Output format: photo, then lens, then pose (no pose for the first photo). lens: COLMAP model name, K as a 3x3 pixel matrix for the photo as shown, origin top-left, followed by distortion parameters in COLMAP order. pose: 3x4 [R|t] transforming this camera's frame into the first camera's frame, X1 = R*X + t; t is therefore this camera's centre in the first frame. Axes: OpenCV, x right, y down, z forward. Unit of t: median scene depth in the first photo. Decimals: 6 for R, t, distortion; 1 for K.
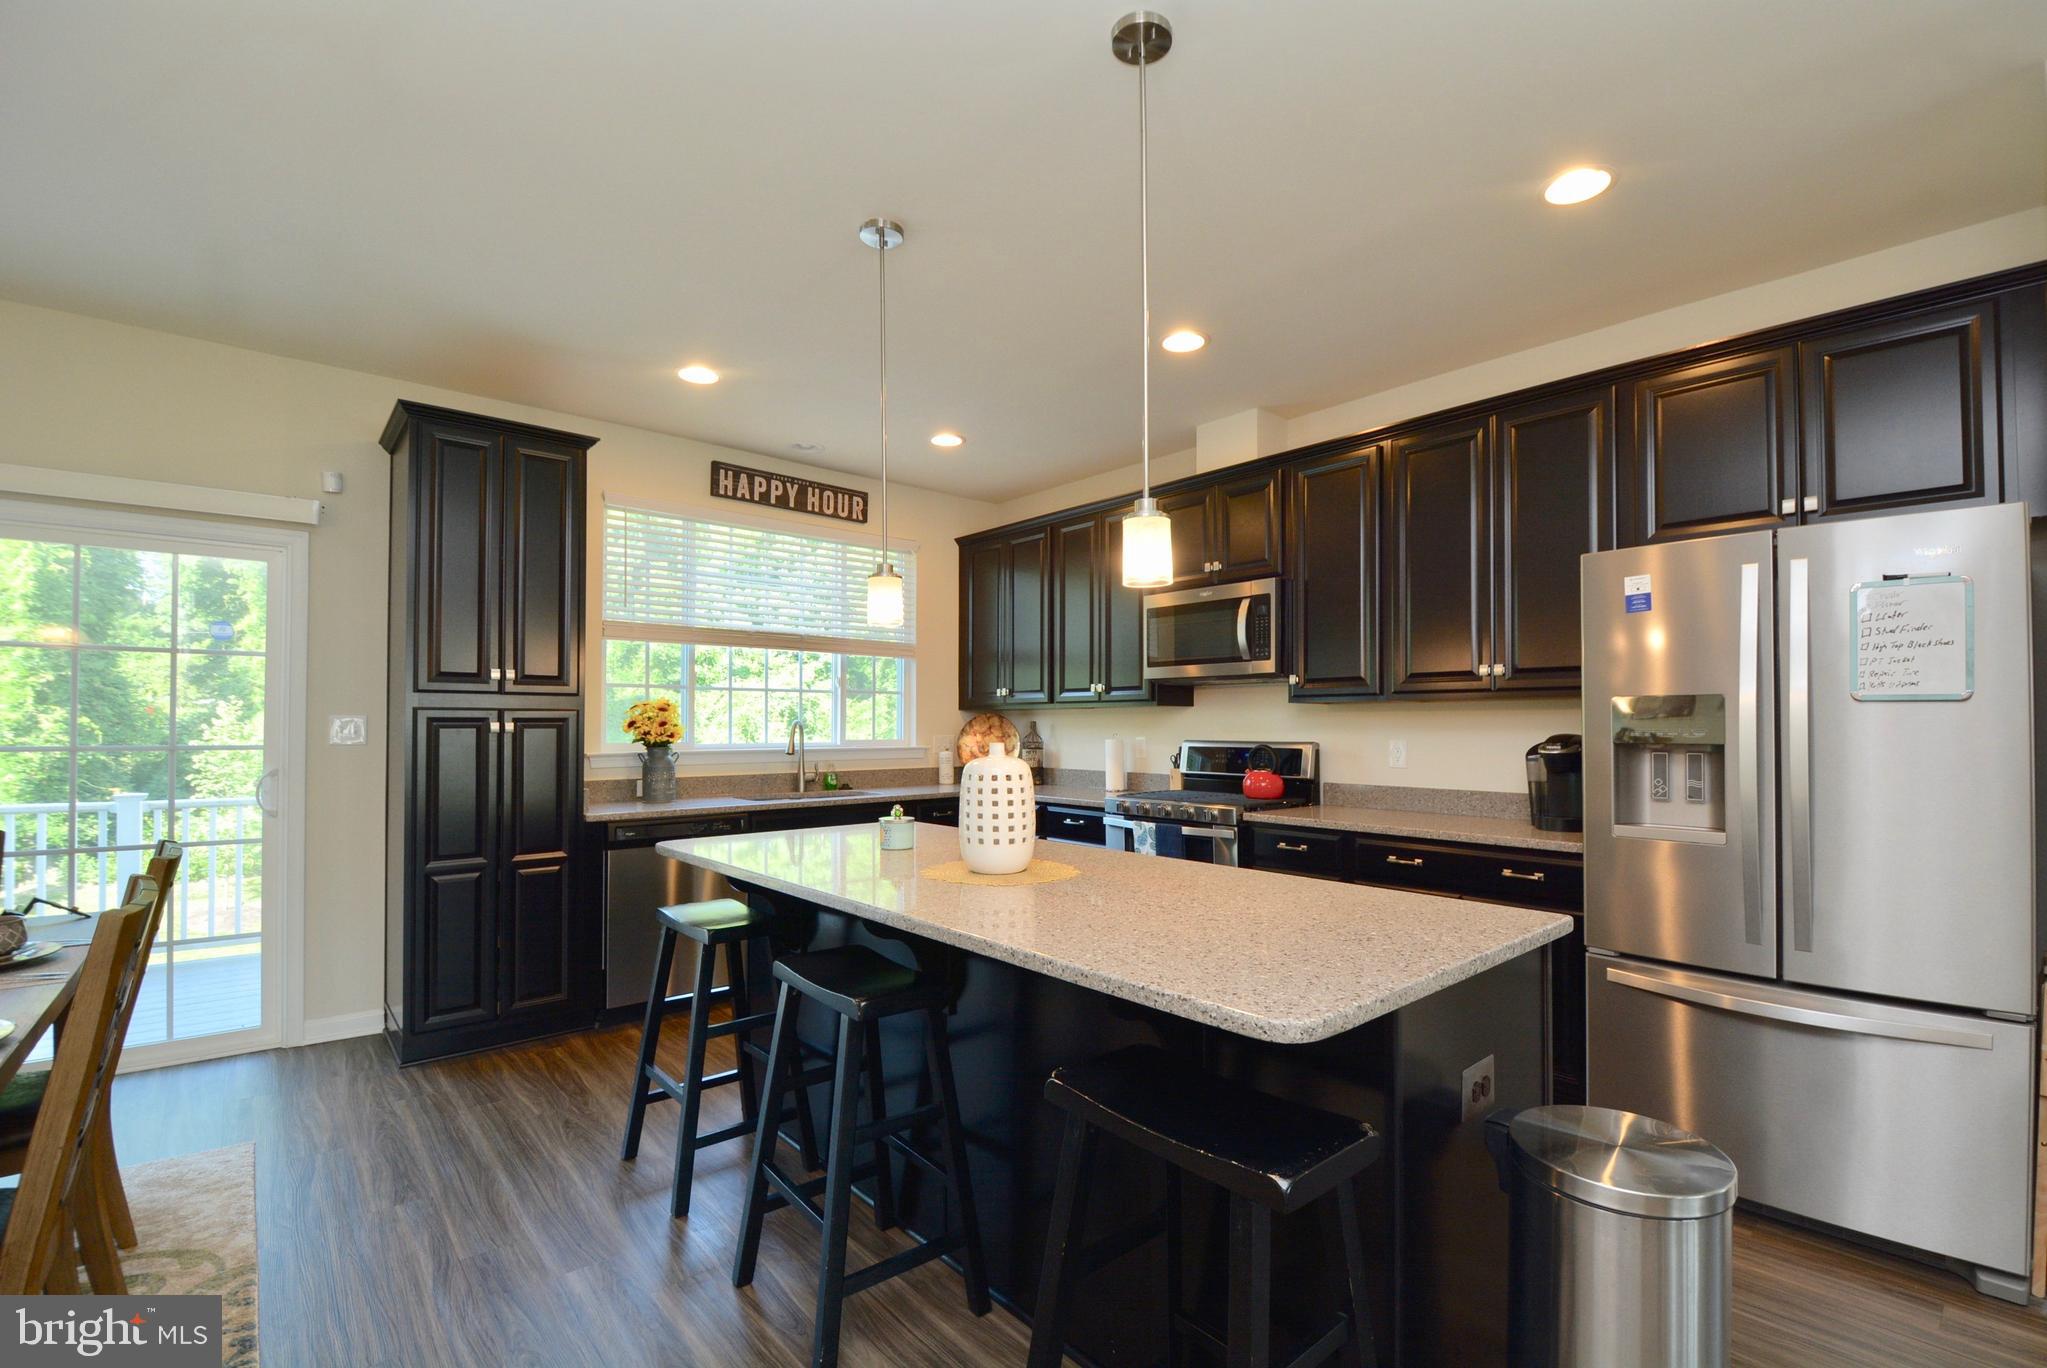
lens RADIAL K [[895.4, 0, 1051.0], [0, 895.4, 710.2], [0, 0, 1]] dist [0.007936, -0.017080]
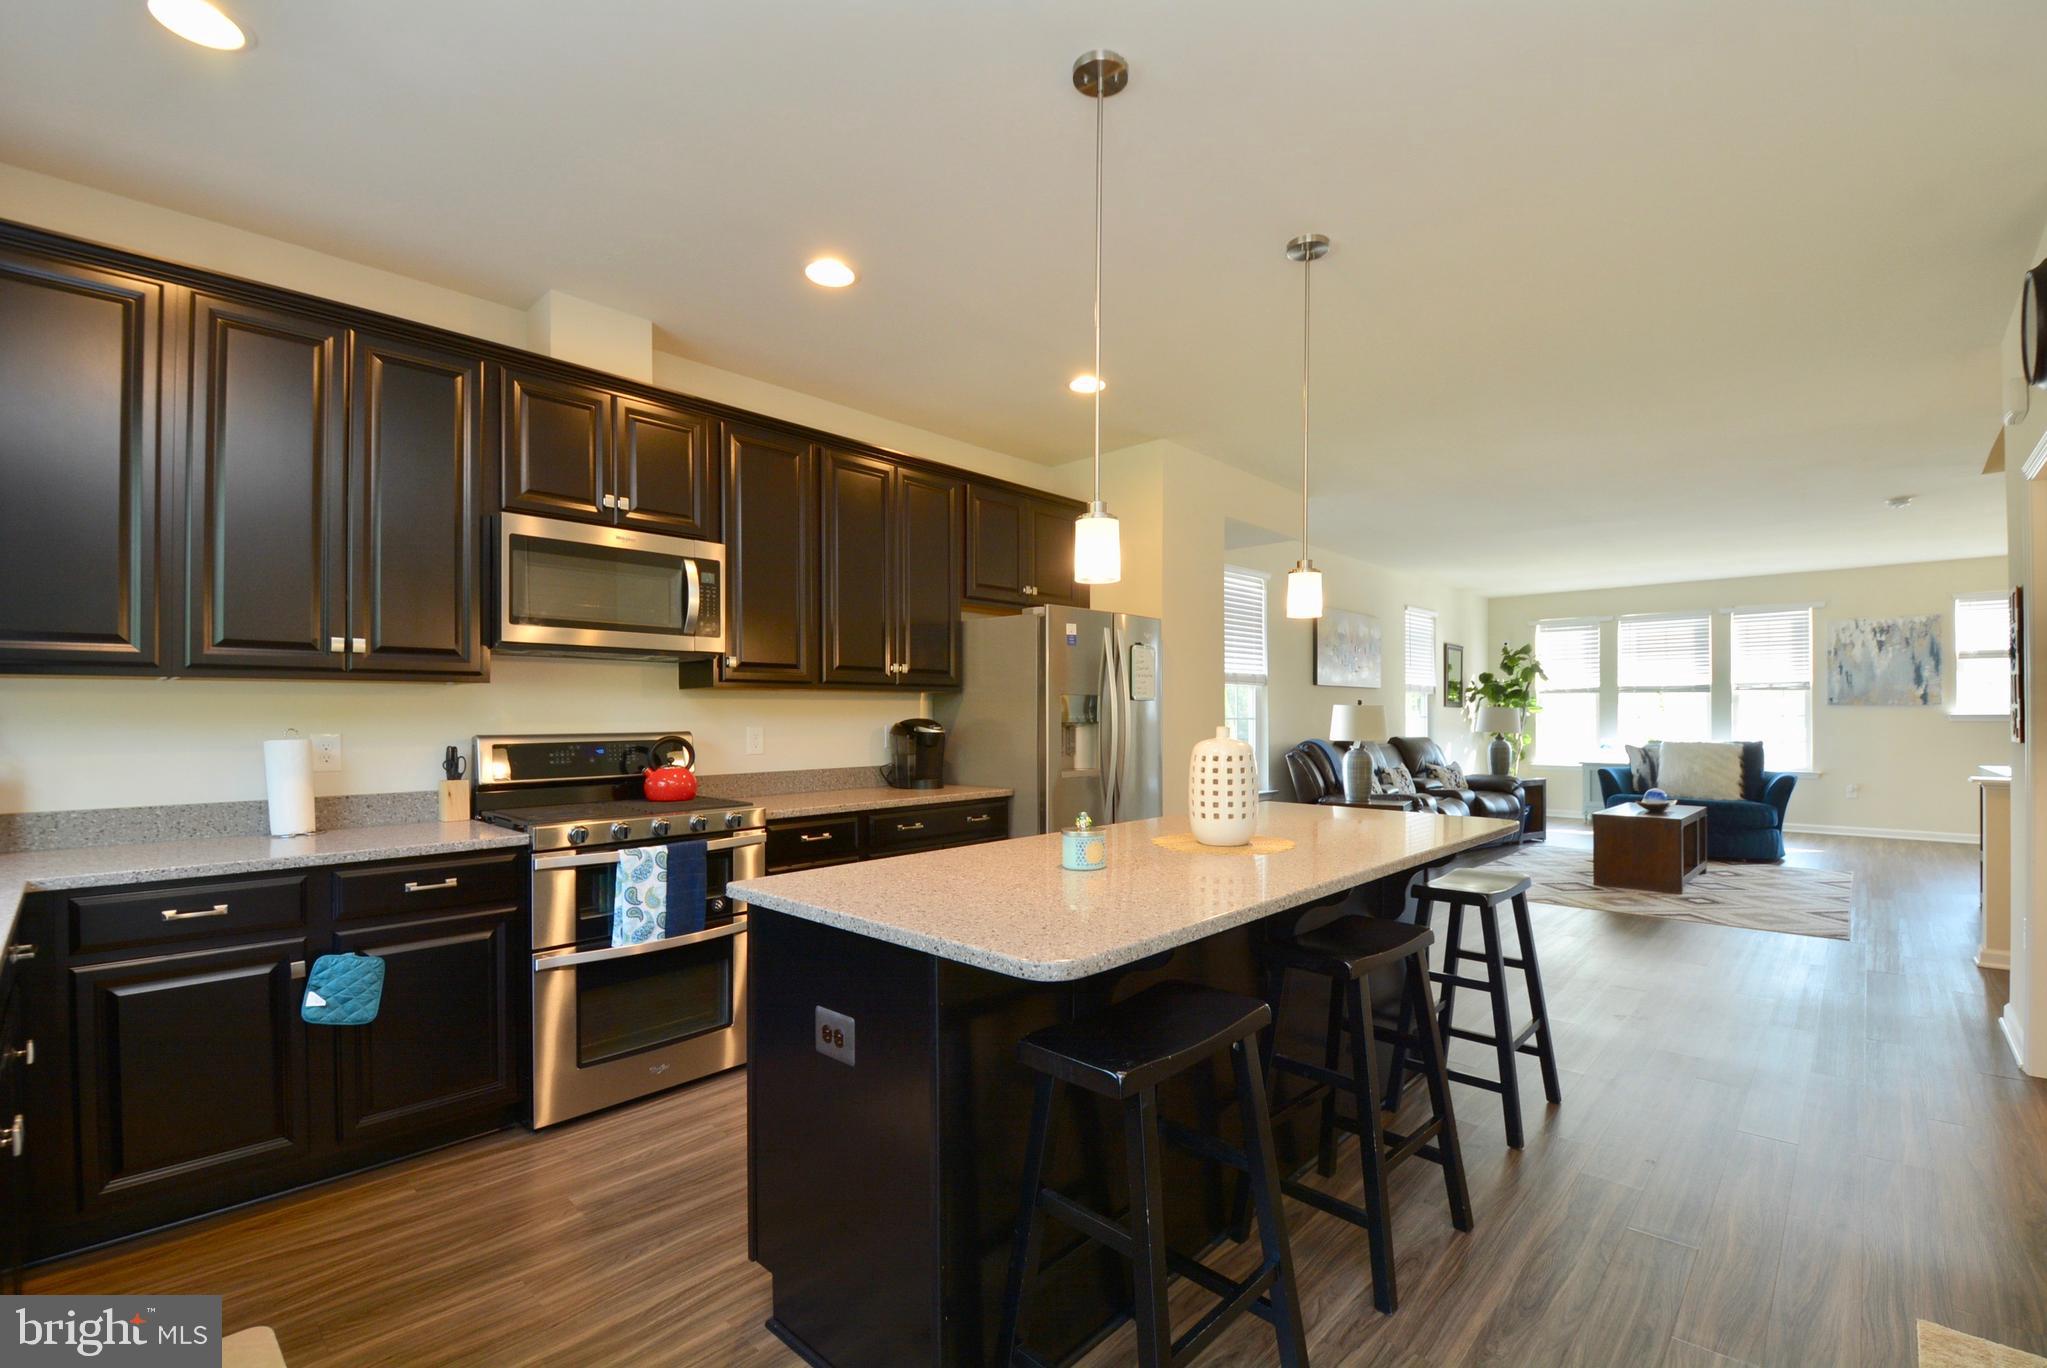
lens RADIAL K [[895.4, 0, 1058.9], [0, 895.4, 711.1], [0, 0, 1]] dist [0.007936, -0.017080]
pose [[-0.113429, 0.004208, 0.993537, -0.627249], [-0.012301, 0.999908, -0.005639, 0.015541], [-0.993470, -0.012862, -0.113367, 0.731063]]
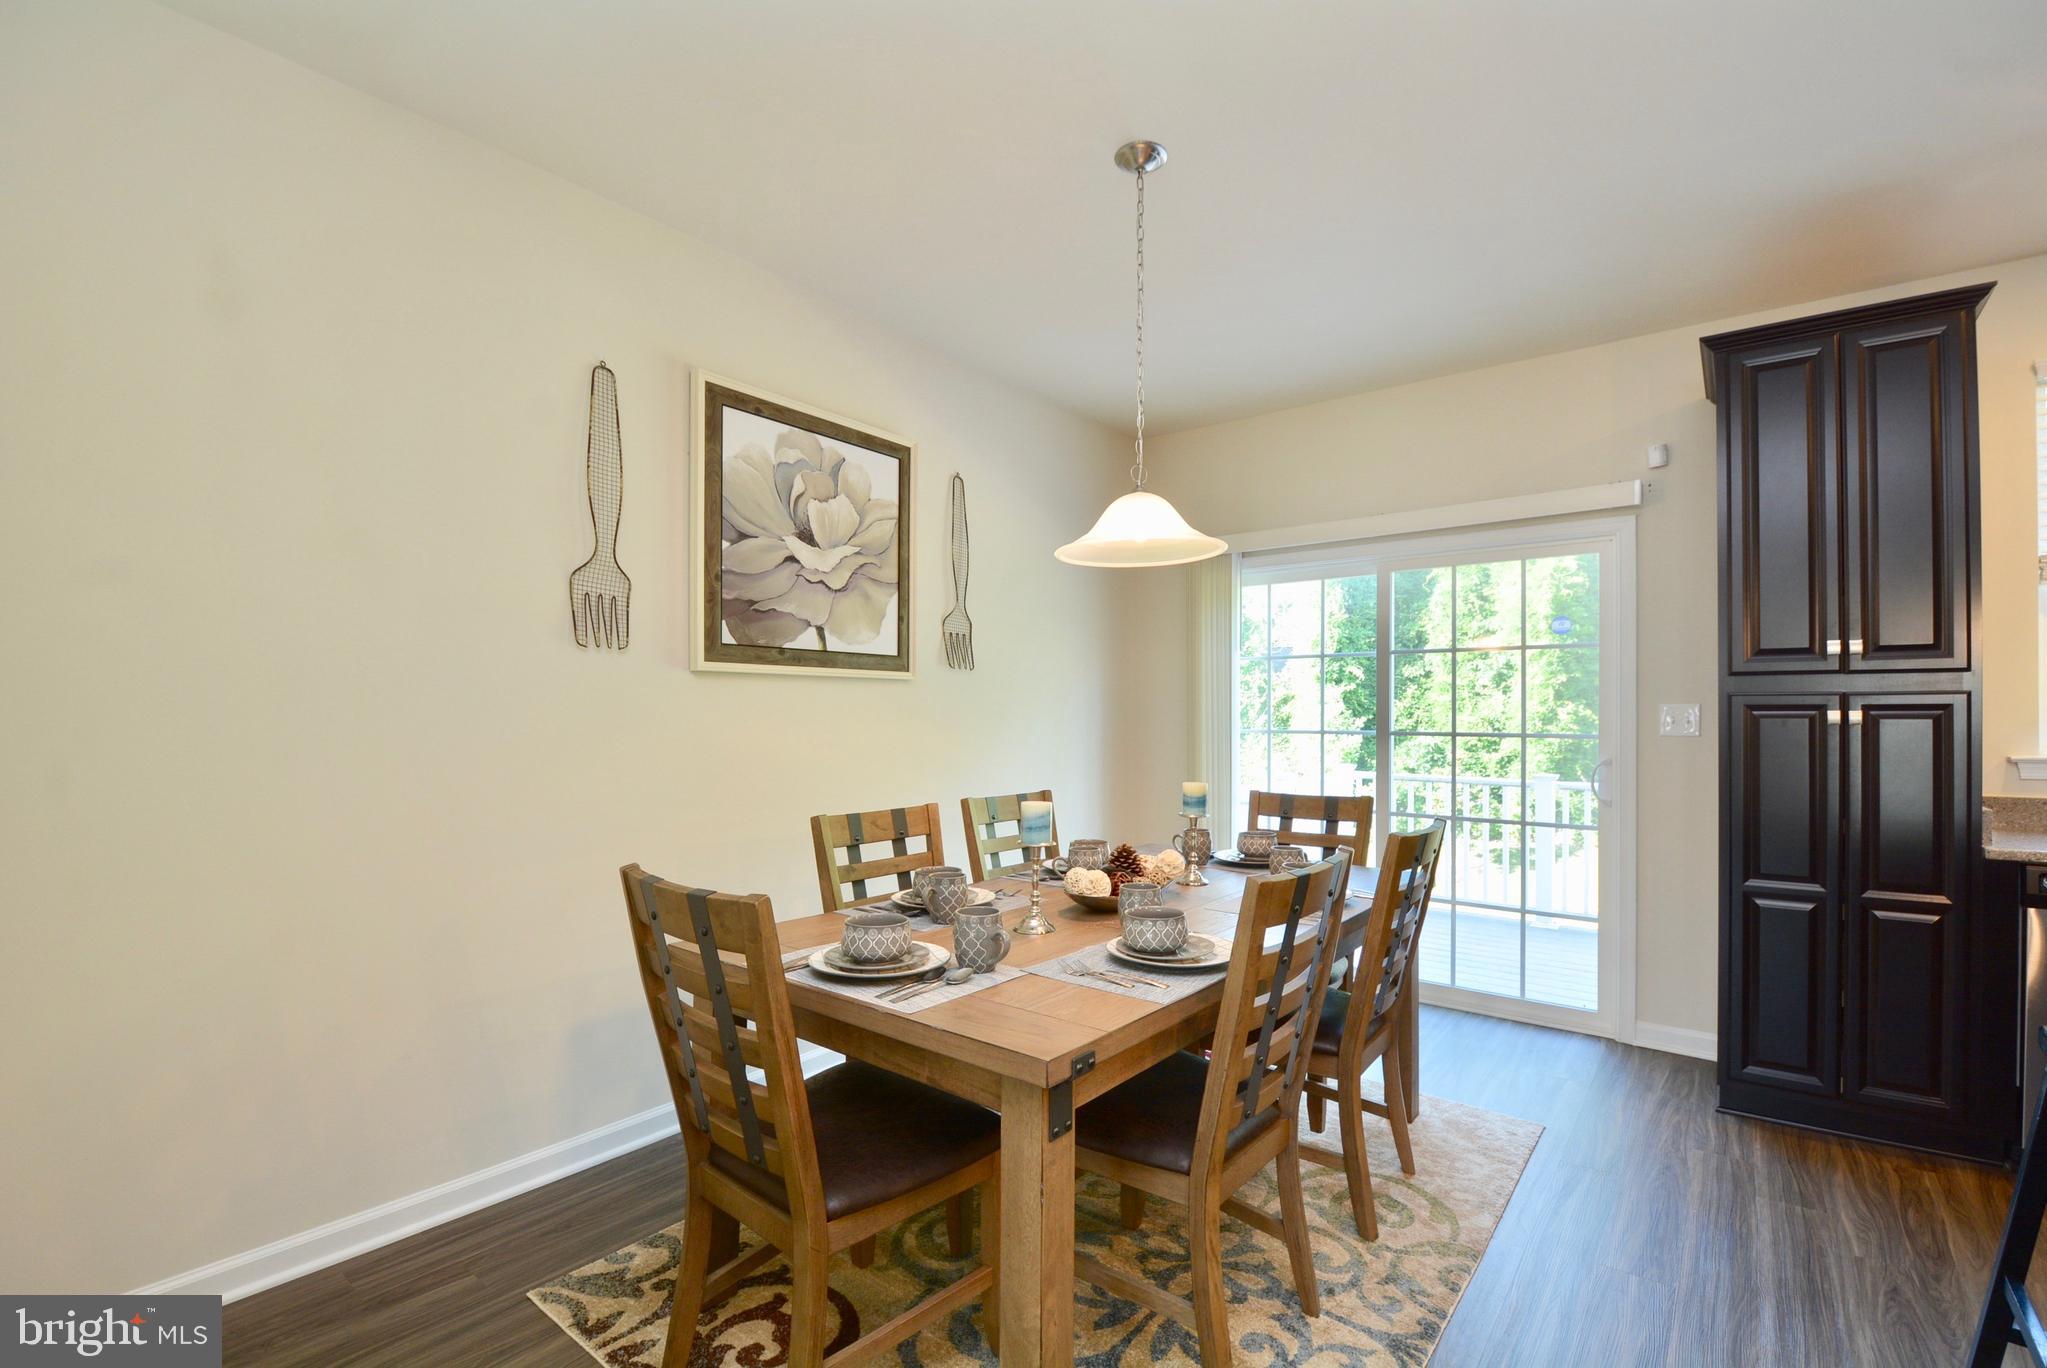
lens RADIAL K [[895.4, 0, 1047.3], [0, 895.4, 711.8], [0, 0, 1]] dist [0.007936, -0.017080]
pose [[0.180981, -0.004788, -0.983475, 0.003950], [0.015028, 0.999885, -0.002102, 0.005267], [0.983372, -0.014399, 0.181032, 0.172221]]
